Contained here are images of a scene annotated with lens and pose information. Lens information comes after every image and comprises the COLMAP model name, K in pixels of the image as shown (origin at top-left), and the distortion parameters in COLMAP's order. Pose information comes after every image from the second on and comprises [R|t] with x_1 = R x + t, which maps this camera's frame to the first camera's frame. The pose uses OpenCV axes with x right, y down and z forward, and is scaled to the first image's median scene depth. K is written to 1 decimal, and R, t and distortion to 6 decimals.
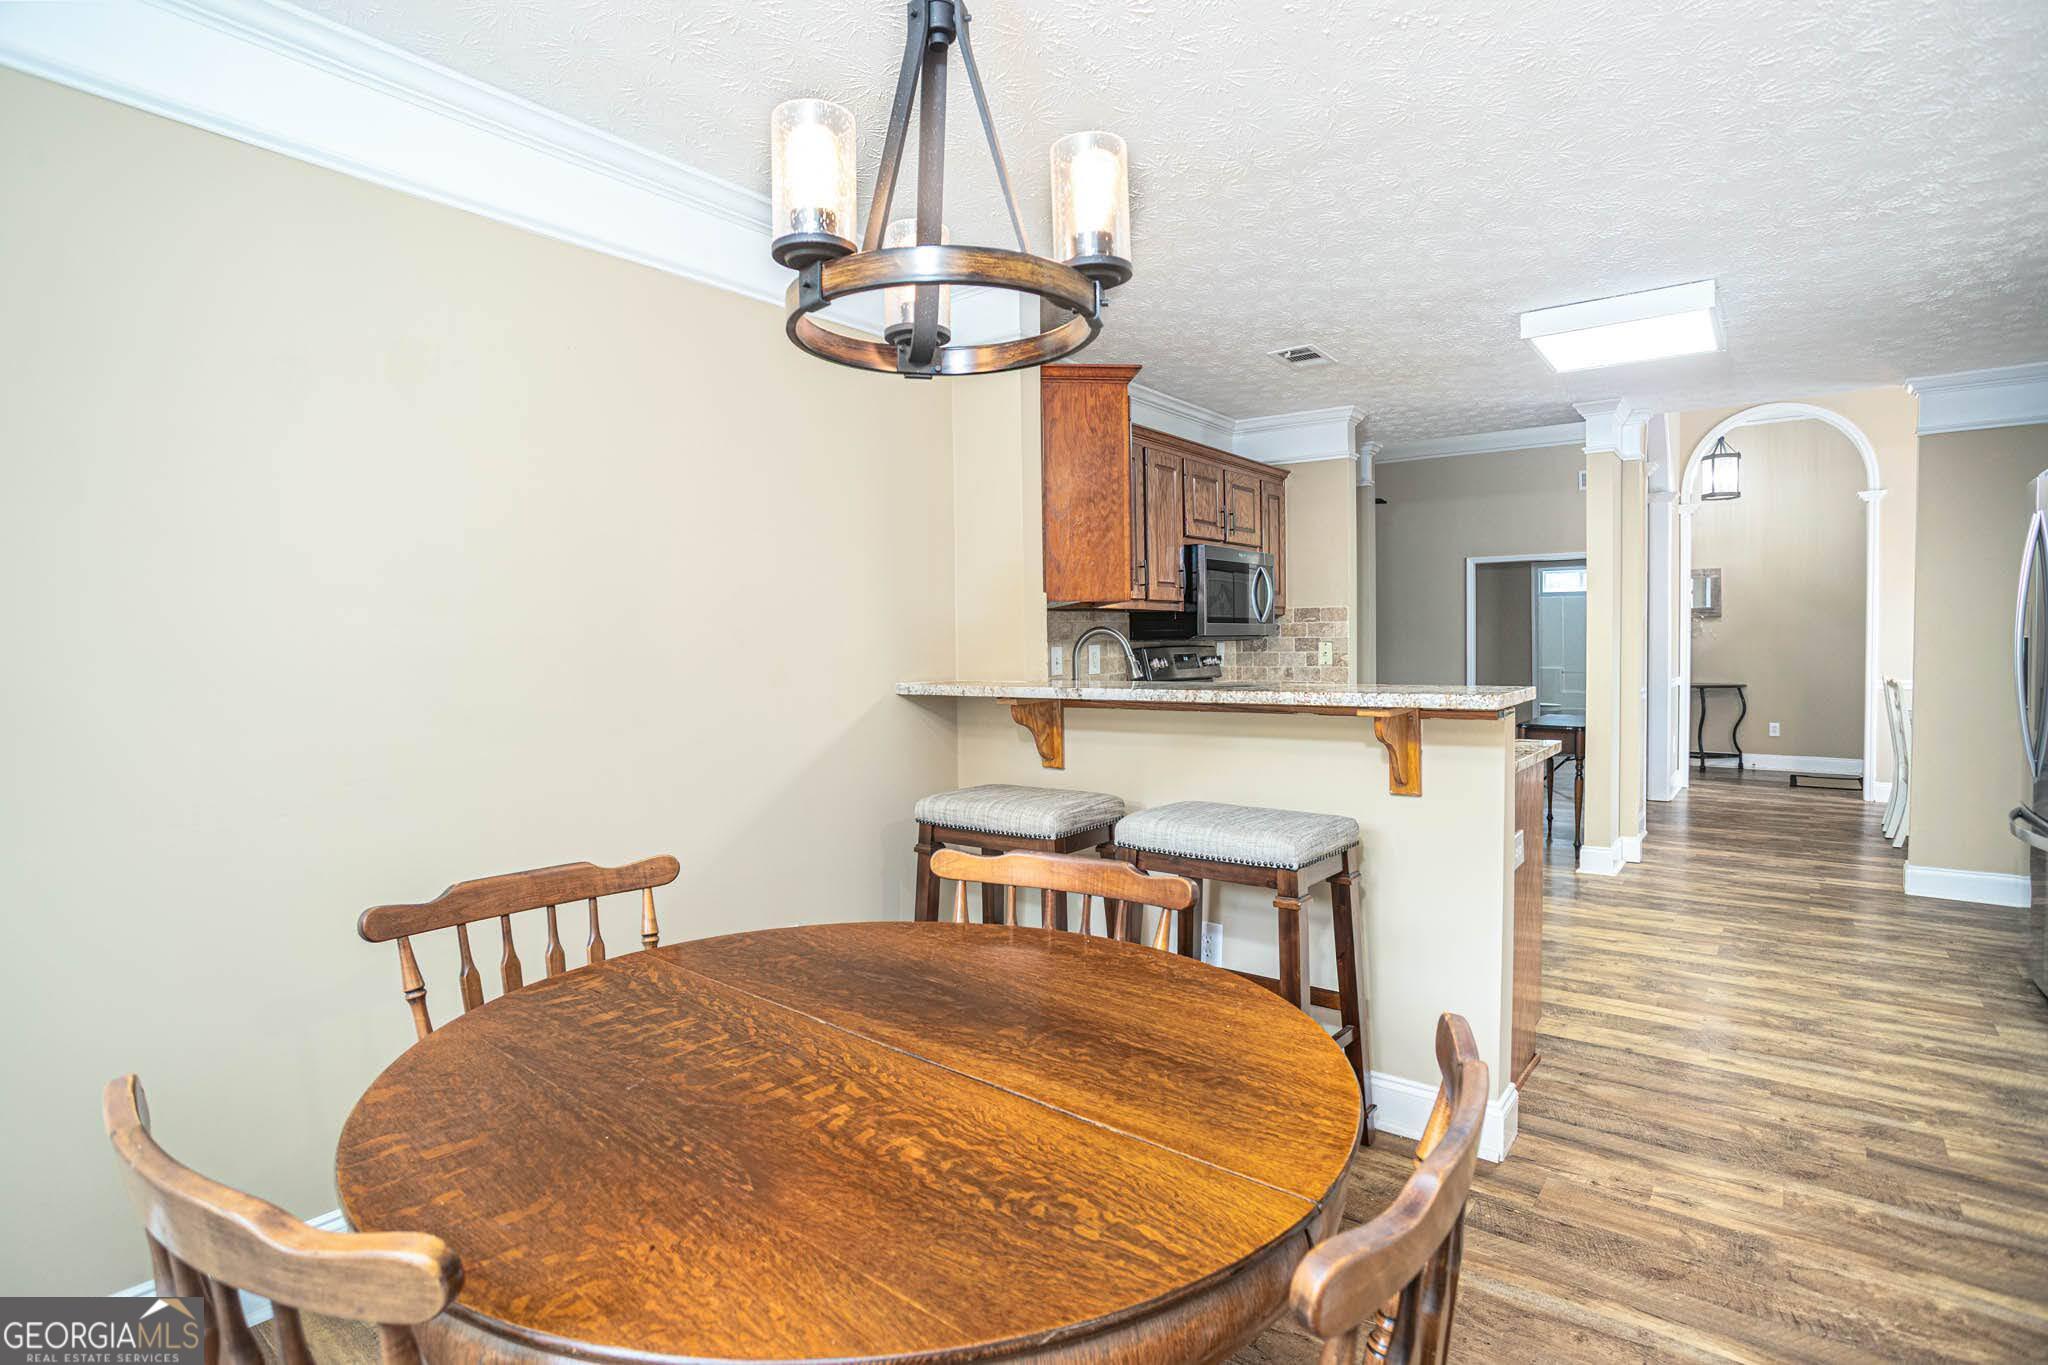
lens RADIAL K [[1049.3, 0, 985.4], [0, 1049.3, 688.2], [0, 0, 1]] dist [-0.078090, 0.031348]
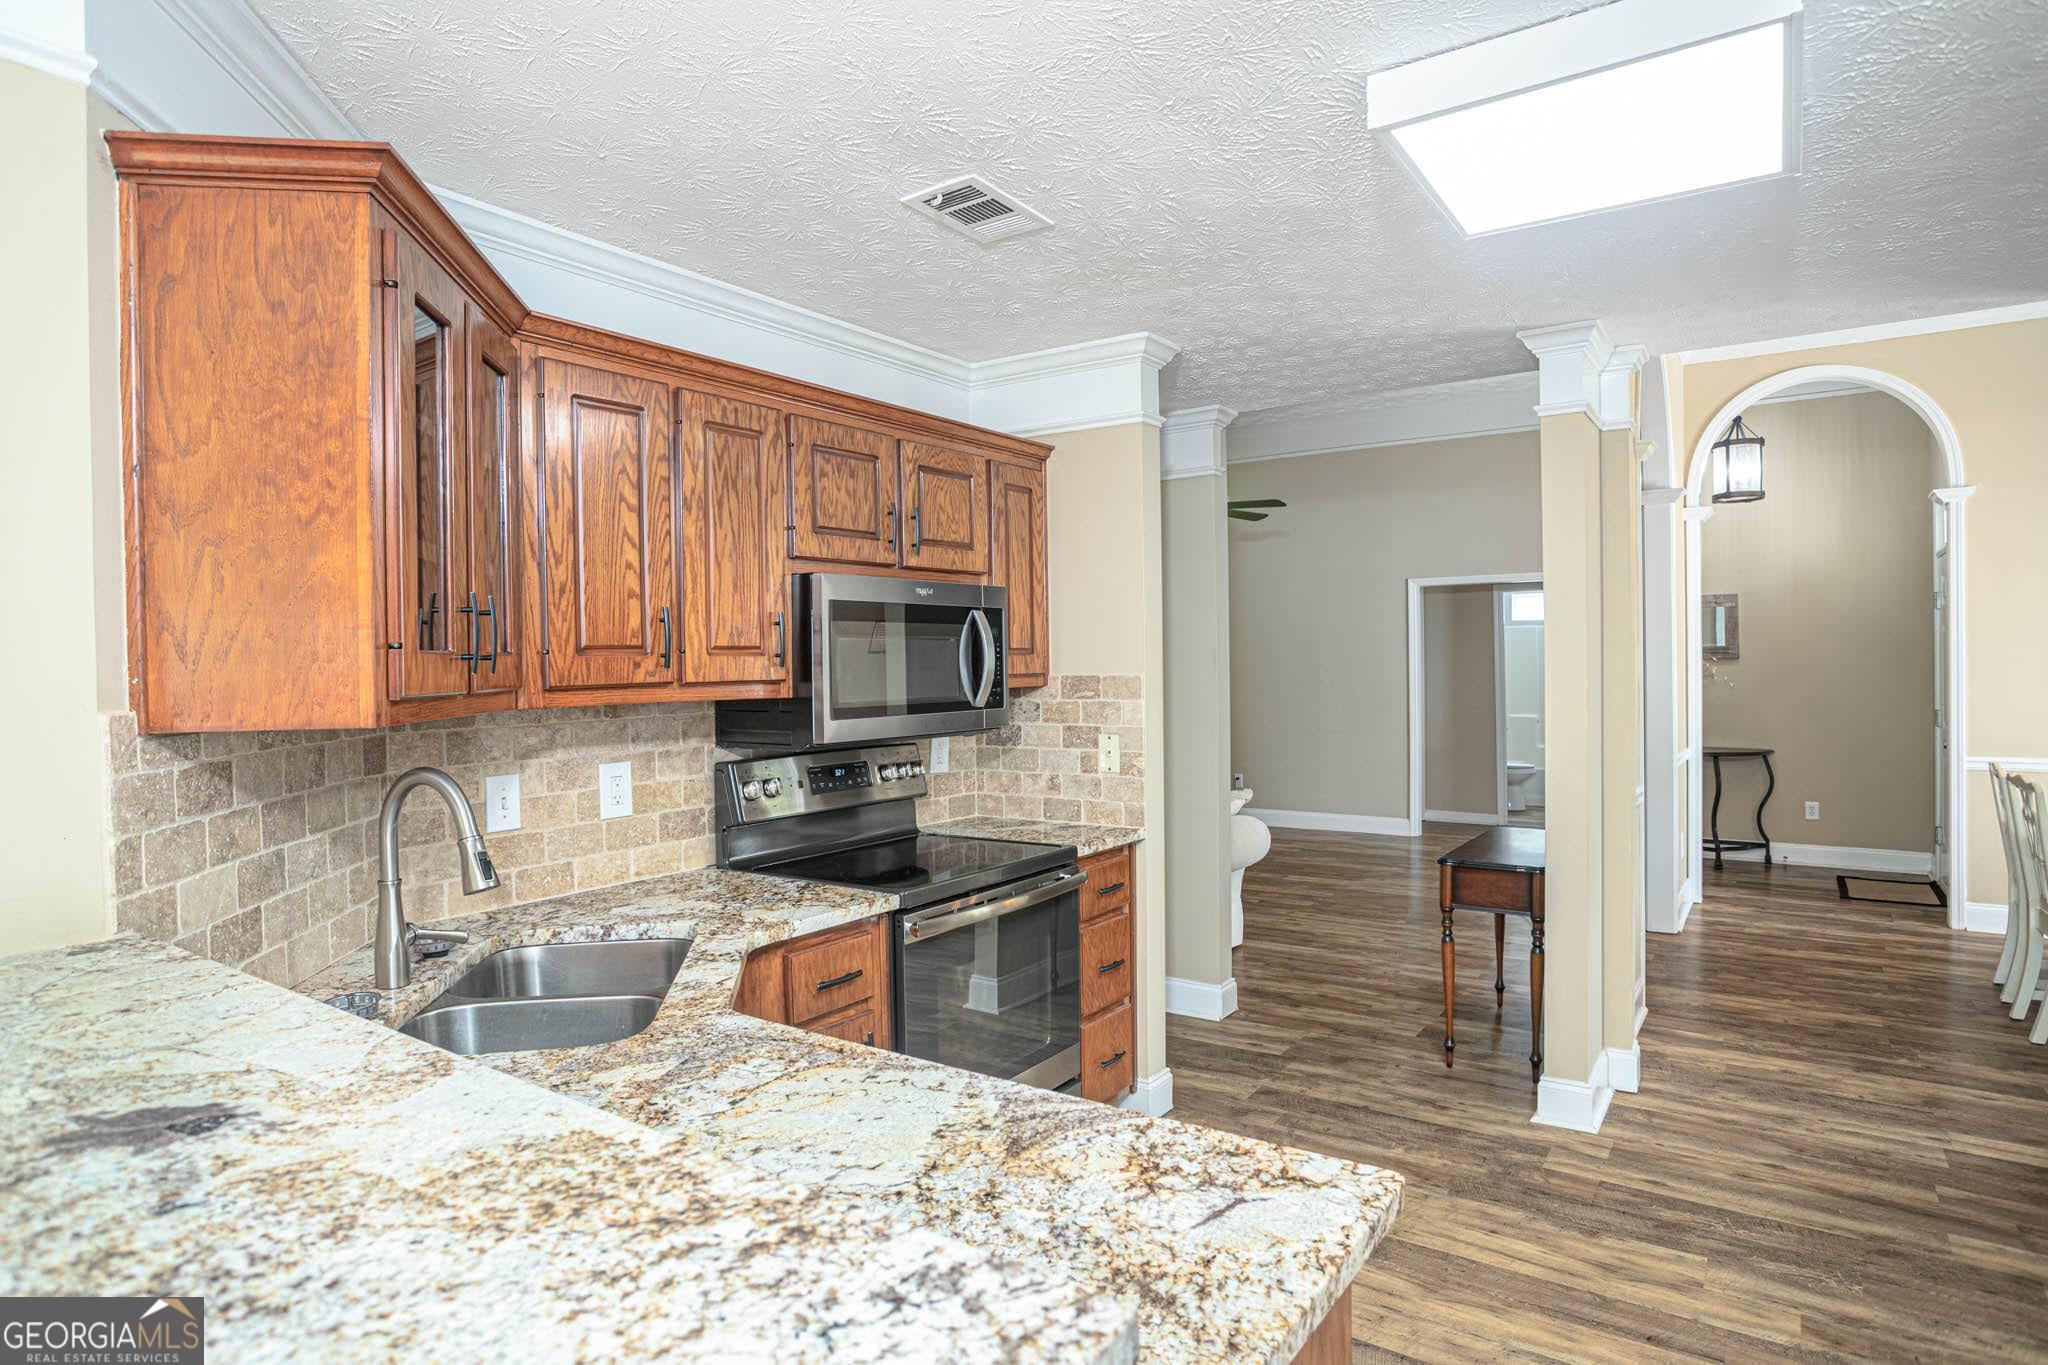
lens RADIAL K [[1145.7, 0, 995.5], [0, 1145.7, 687.2], [0, 0, 1]] dist [-0.068462, 0.032684]
pose [[0.998556, -0.003154, 0.053629, 0.244929], [0.004382, 0.999731, -0.022787, -0.060523], [-0.053542, 0.022989, 0.998301, 0.380772]]
